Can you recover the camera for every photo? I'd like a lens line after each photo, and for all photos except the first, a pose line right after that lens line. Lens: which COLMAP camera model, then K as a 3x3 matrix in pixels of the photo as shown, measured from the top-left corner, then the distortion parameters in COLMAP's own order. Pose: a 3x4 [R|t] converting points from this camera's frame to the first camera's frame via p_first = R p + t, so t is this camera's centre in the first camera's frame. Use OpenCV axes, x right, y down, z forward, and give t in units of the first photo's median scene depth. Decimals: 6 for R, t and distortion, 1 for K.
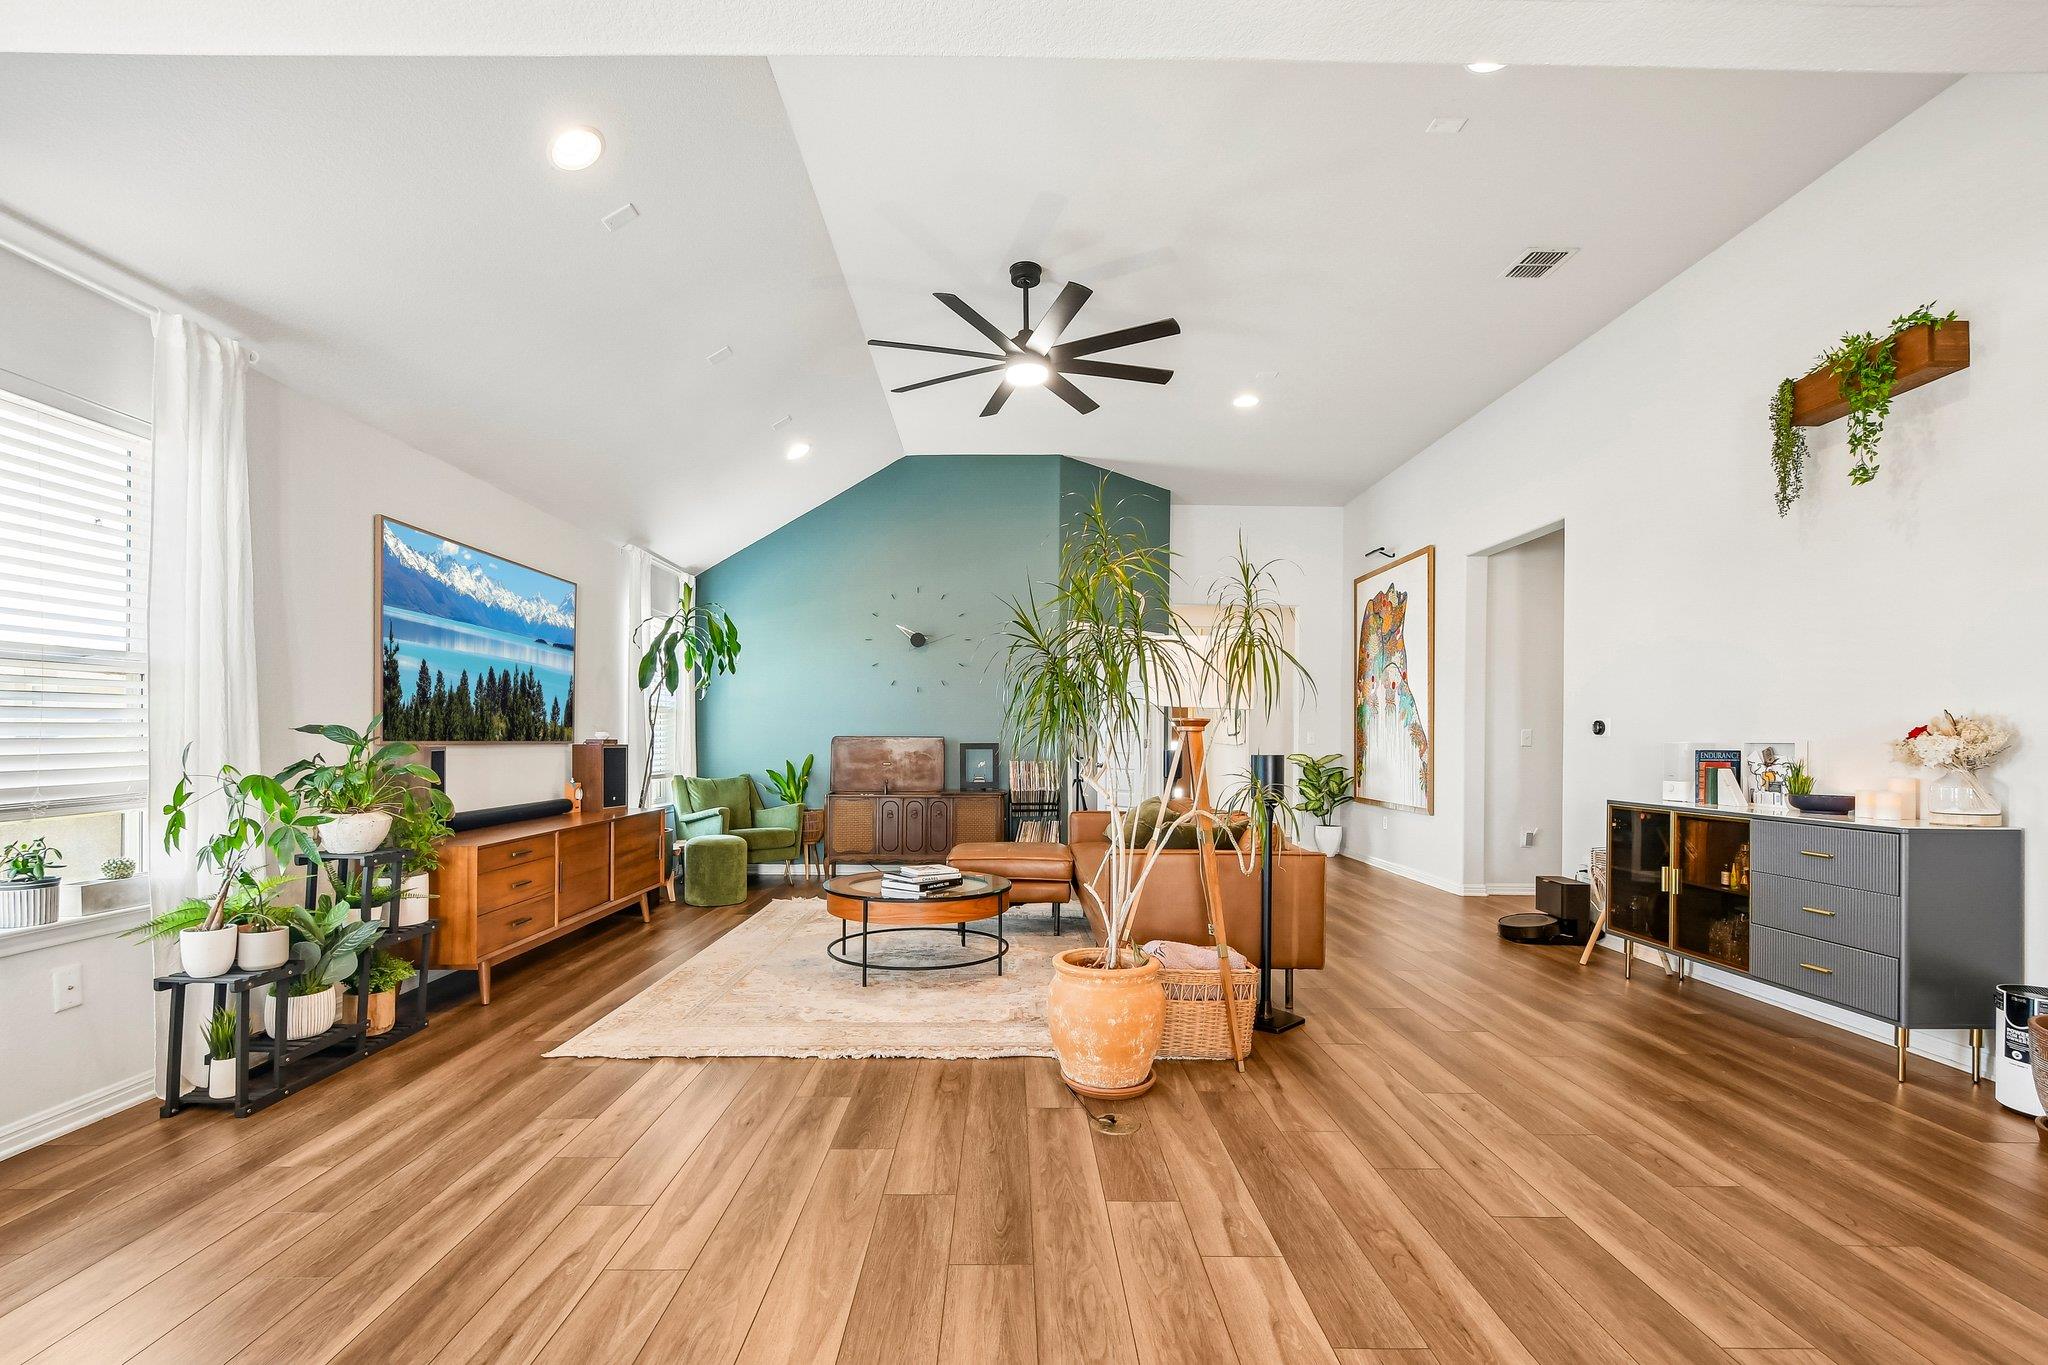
lens RADIAL K [[914.8, 0, 1016.5], [0, 914.8, 737.2], [0, 0, 1]] dist [0.004499, -0.002104]
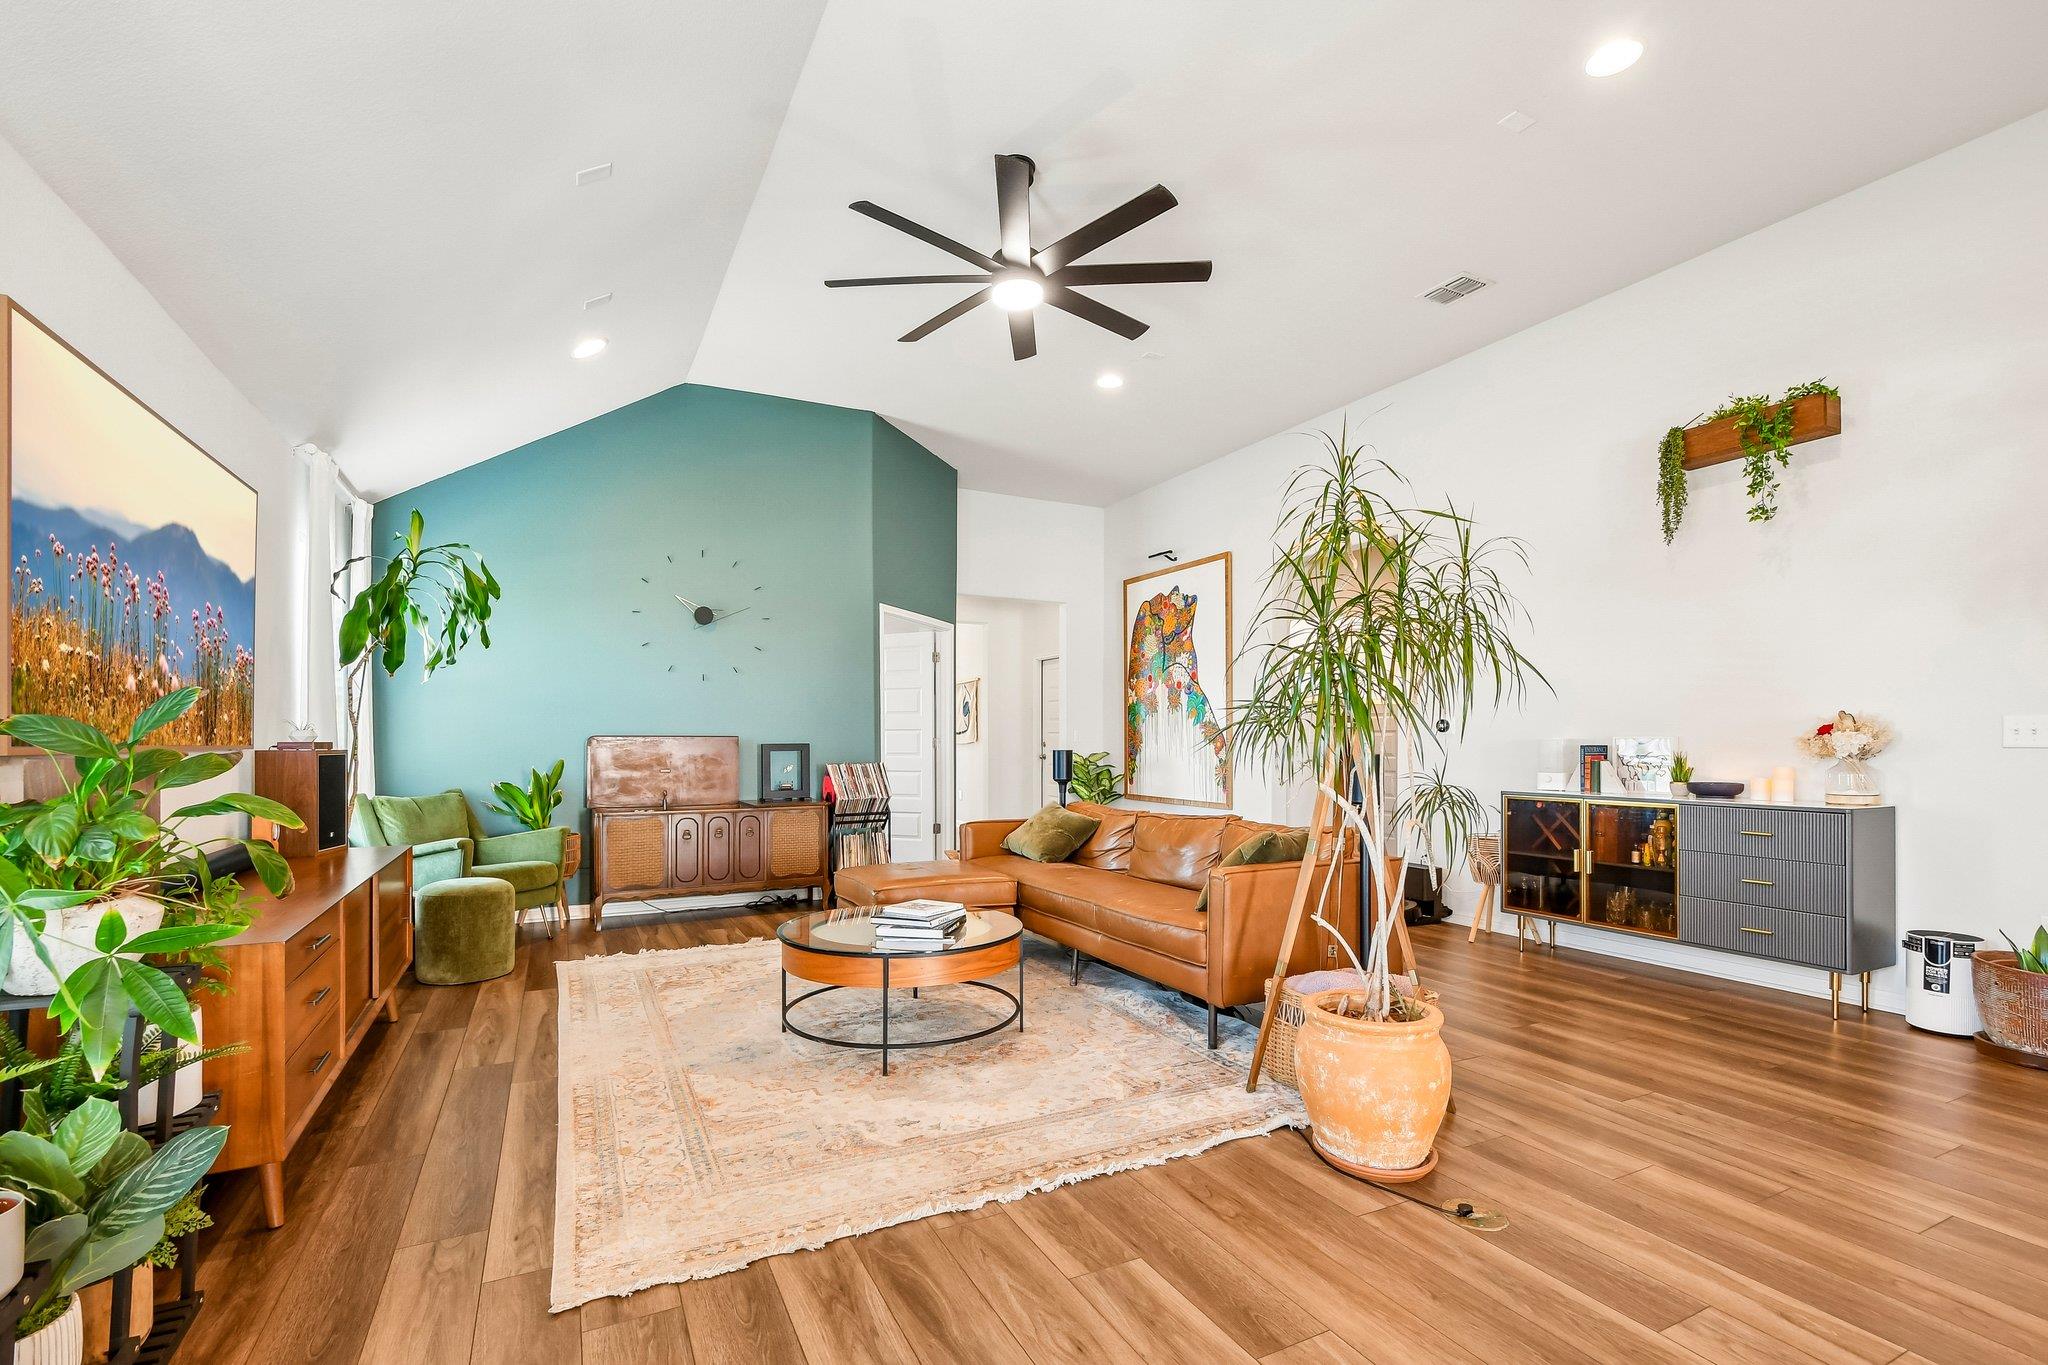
lens RADIAL K [[914.8, 0, 1011.7], [0, 914.8, 735.4], [0, 0, 1]] dist [0.004499, -0.002104]
pose [[0.898403, -0.003259, 0.439160, -0.397634], [0.003700, 0.999993, -0.000150, -0.000335], [-0.439156, 0.001760, 0.898409, 0.294646]]
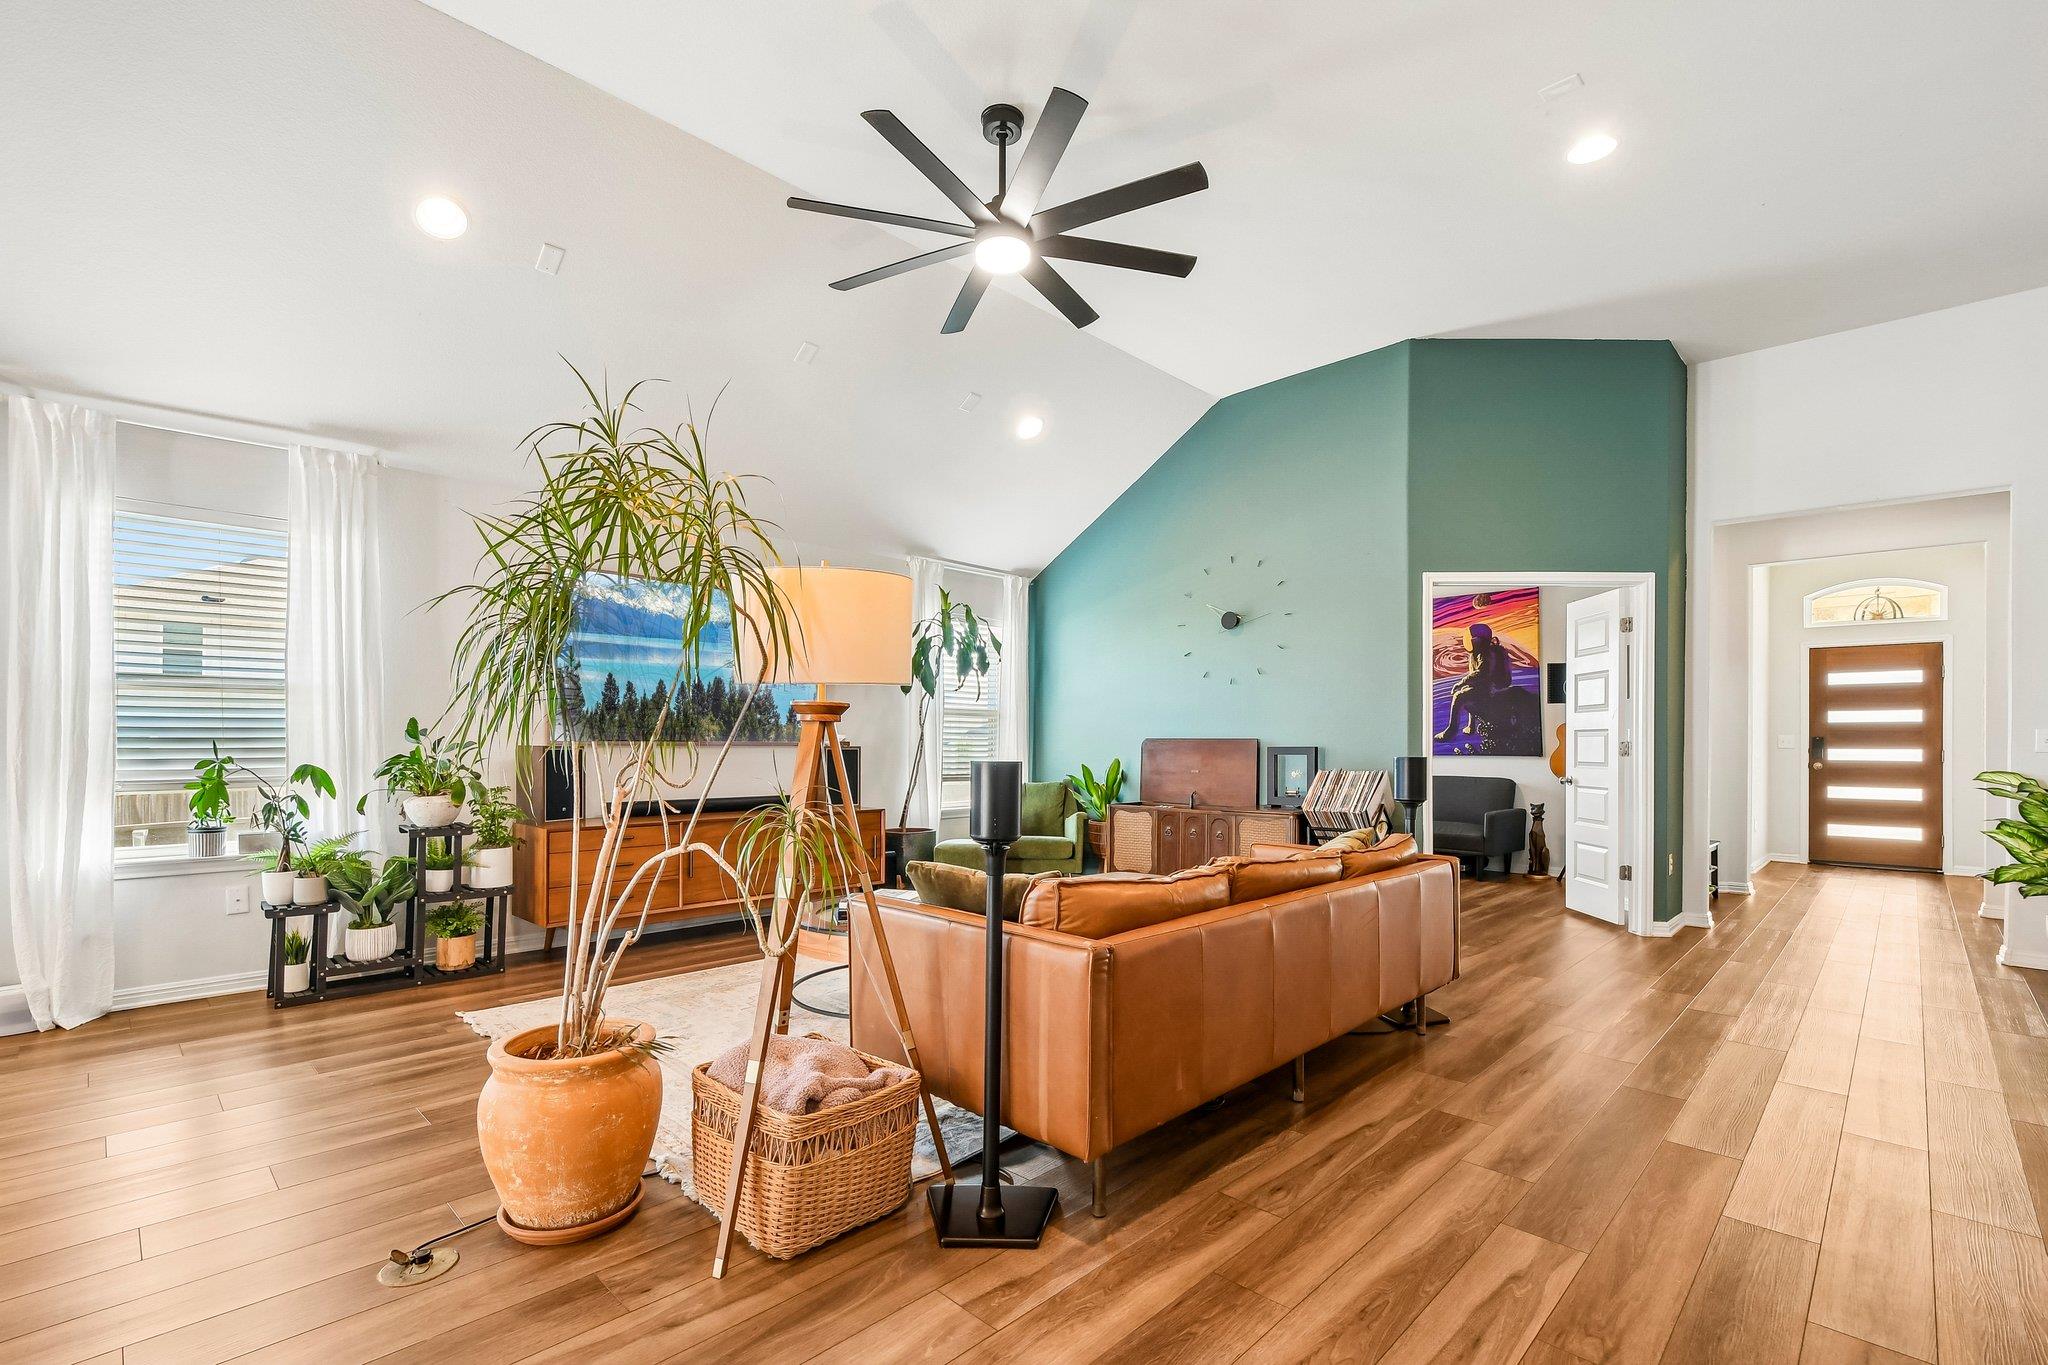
lens RADIAL K [[914.8, 0, 1043.5], [0, 914.8, 739.6], [0, 0, 1]] dist [0.004499, -0.002104]
pose [[0.722851, -0.005732, -0.690980, 0.616881], [-0.000787, 0.999958, -0.009118, 0.014747], [0.691003, 0.007135, 0.722816, 0.533171]]
